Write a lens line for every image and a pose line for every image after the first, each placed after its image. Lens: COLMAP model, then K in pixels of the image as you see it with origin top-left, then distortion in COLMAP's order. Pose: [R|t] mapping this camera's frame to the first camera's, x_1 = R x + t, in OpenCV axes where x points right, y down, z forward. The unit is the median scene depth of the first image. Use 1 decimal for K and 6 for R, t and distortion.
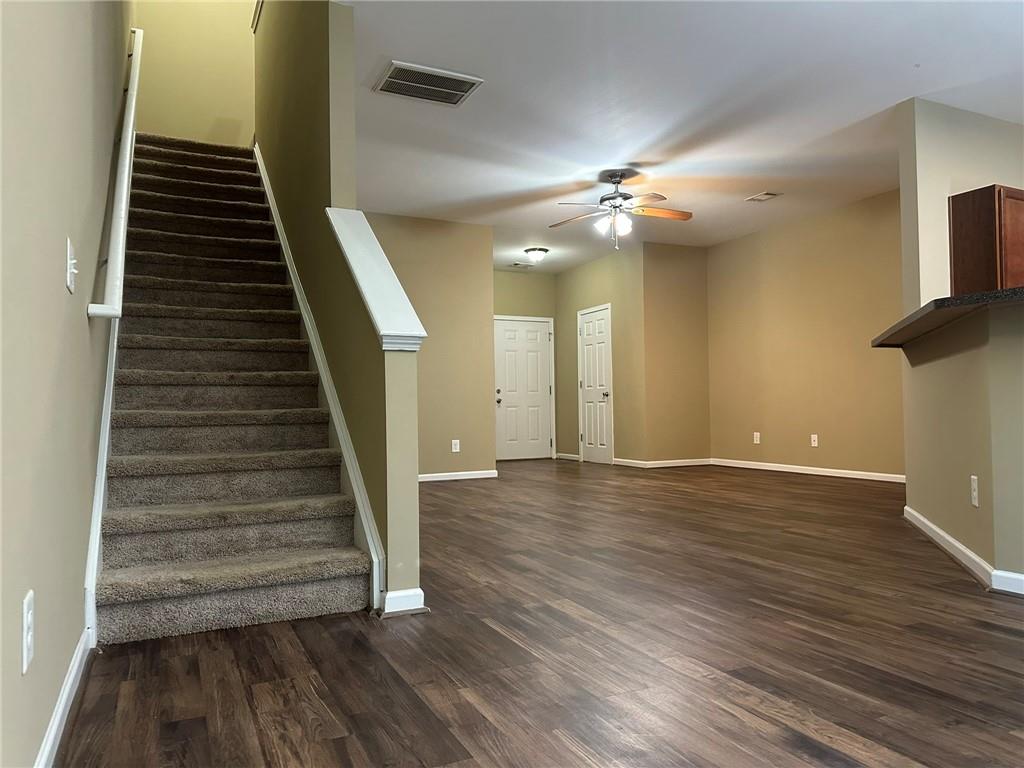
lens RADIAL K [[730.0, 0, 509.5], [0, 730.0, 402.8], [0, 0, 1]] dist [0.029809, -0.029269]
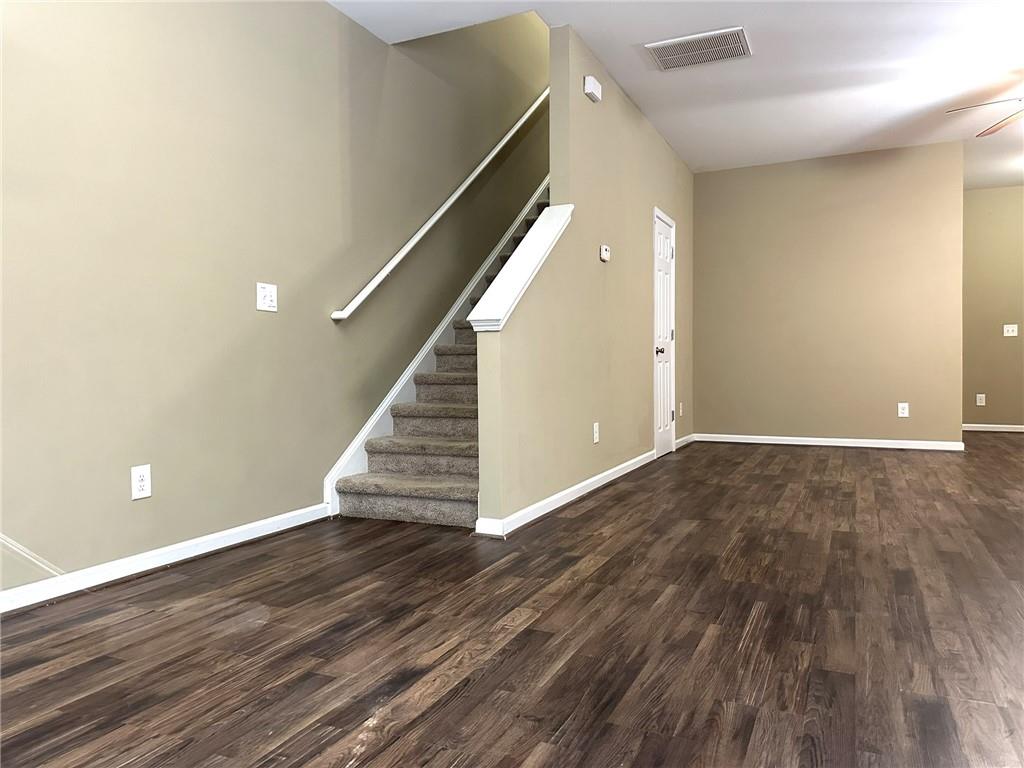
lens RADIAL K [[714.2, 0, 512.0], [0, 714.2, 384.0], [0, 0, 1]] dist [0.120366, -0.186738]
pose [[0.634654, 0.029848, -0.772220, 0.912195], [0.004488, 0.999095, 0.042306, -0.034606], [0.772783, -0.030316, 0.633945, 0.261870]]
